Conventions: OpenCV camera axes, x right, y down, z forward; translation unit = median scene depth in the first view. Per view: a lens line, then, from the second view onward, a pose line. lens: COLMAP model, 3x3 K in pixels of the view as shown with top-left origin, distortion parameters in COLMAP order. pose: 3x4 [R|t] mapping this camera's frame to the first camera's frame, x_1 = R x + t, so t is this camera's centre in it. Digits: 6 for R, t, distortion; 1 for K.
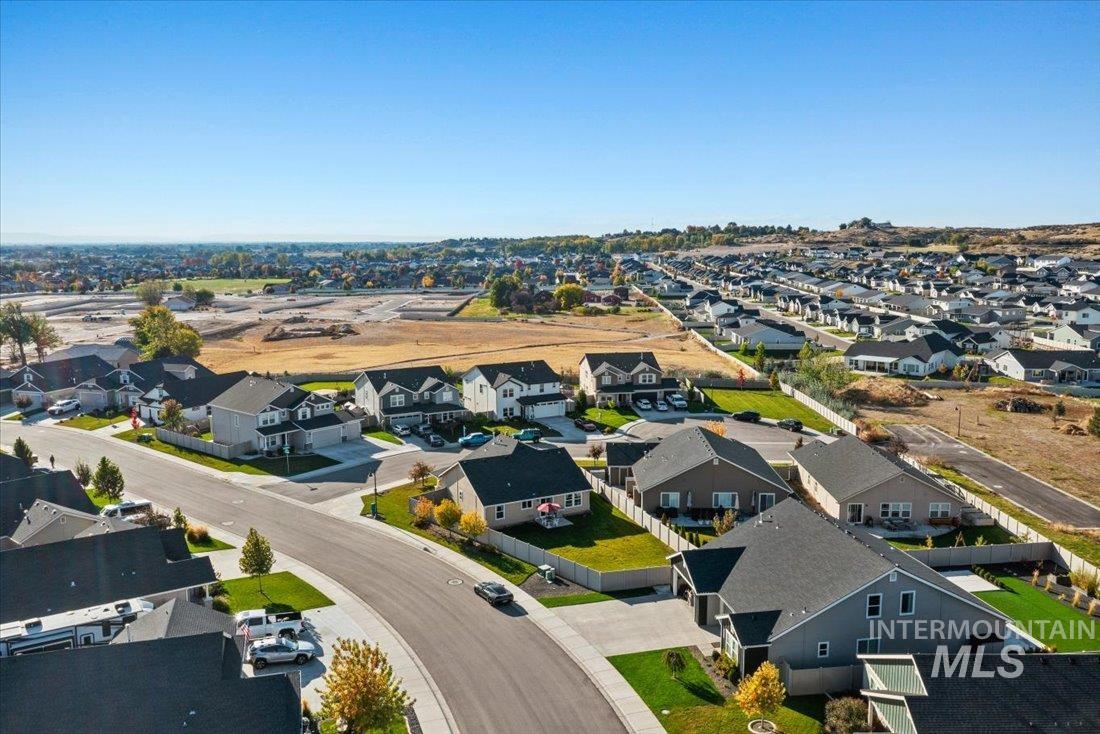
lens RADIAL K [[945.7, 0, 550.0], [0, 945.7, 367.0], [0, 0, 1]] dist [-0.014039, 0.005997]
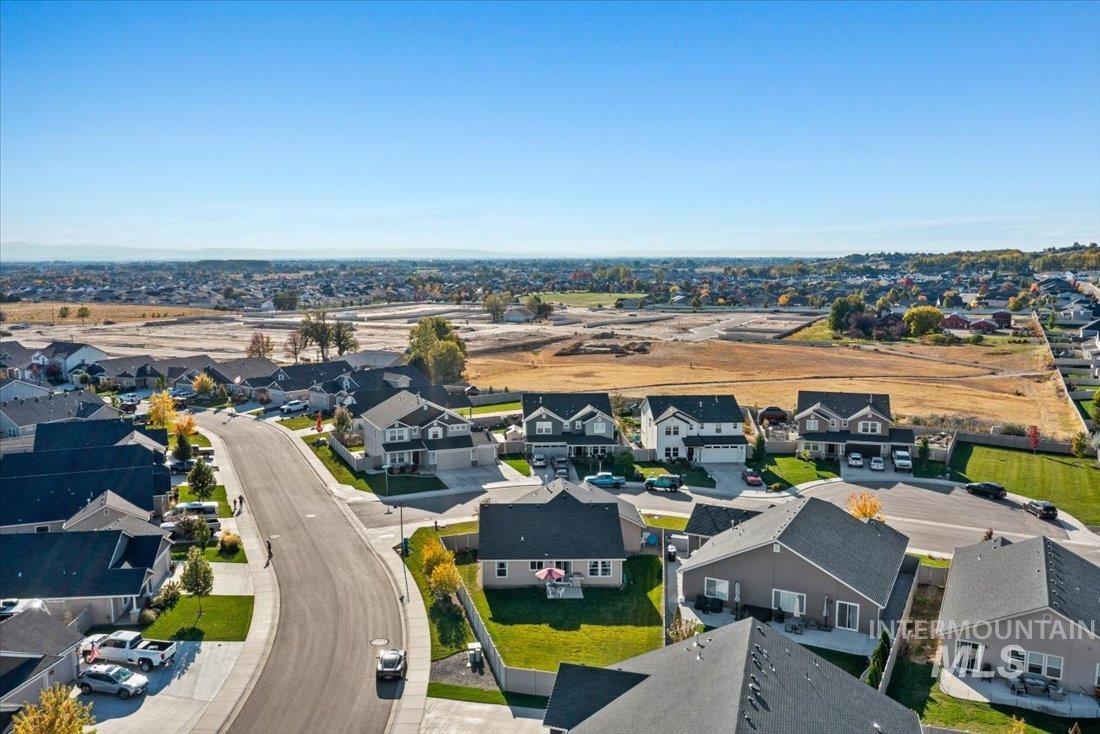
lens RADIAL K [[945.7, 0, 550.0], [0, 945.7, 367.0], [0, 0, 1]] dist [-0.014039, 0.005997]
pose [[0.869166, 0.056812, -0.491246, 0.274125], [-0.064784, 0.997899, 0.000781, -0.023199], [0.490259, 0.031146, 0.871020, 0.184550]]
